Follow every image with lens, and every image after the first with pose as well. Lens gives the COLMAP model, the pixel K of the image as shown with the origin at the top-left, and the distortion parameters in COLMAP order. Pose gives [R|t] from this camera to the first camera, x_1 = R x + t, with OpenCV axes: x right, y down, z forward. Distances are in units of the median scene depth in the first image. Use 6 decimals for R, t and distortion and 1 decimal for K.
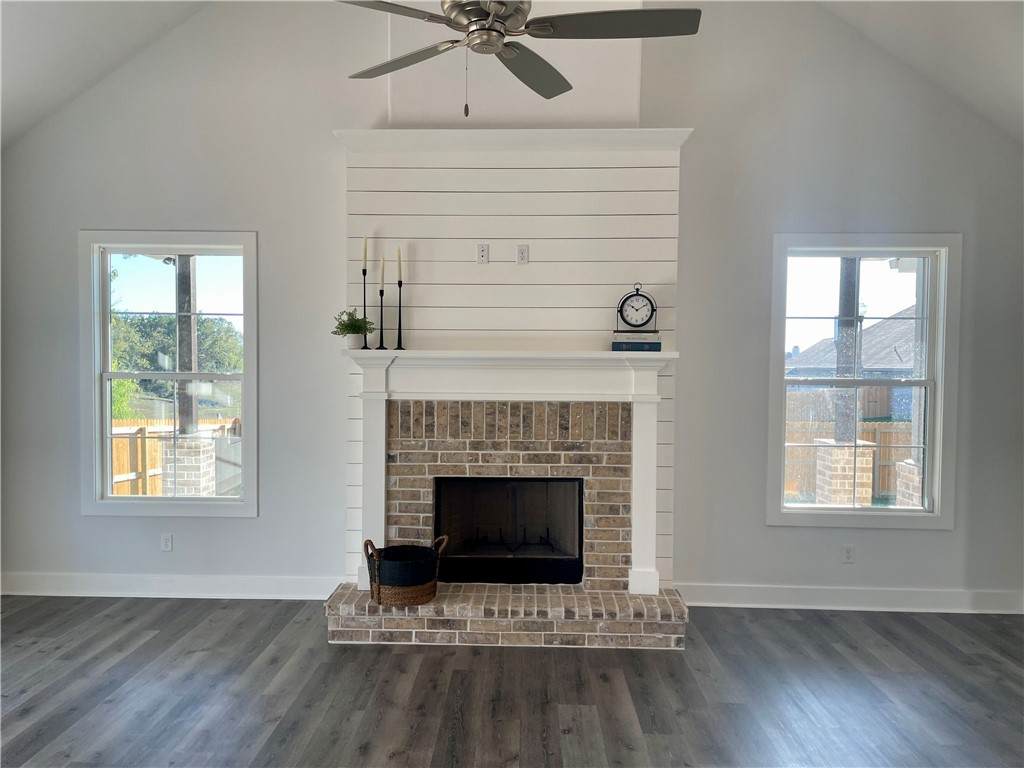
lens RADIAL K [[783.7, 0, 512.0], [0, 783.7, 384.0], [0, 0, 1]] dist [0.087780, -0.103531]
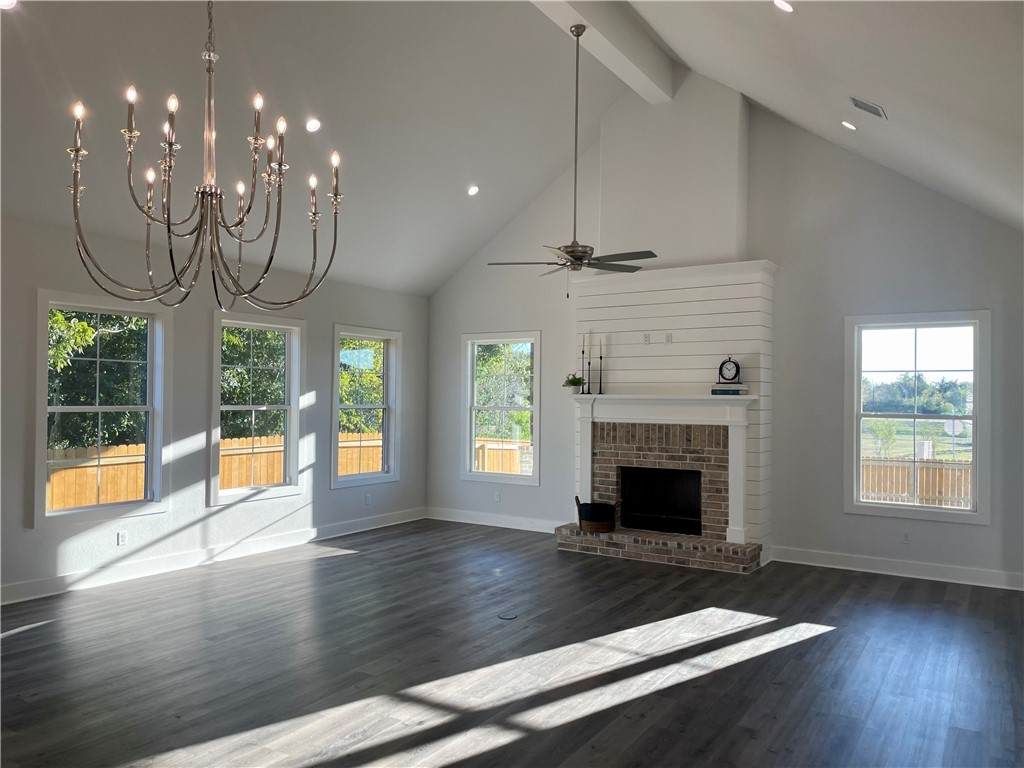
lens RADIAL K [[783.7, 0, 512.0], [0, 783.7, 384.0], [0, 0, 1]] dist [0.087780, -0.103531]
pose [[0.861530, -0.009236, -0.507622, 0.601427], [-0.017393, 0.998711, -0.047691, 0.022663], [0.507408, 0.049917, 0.860259, -0.659602]]
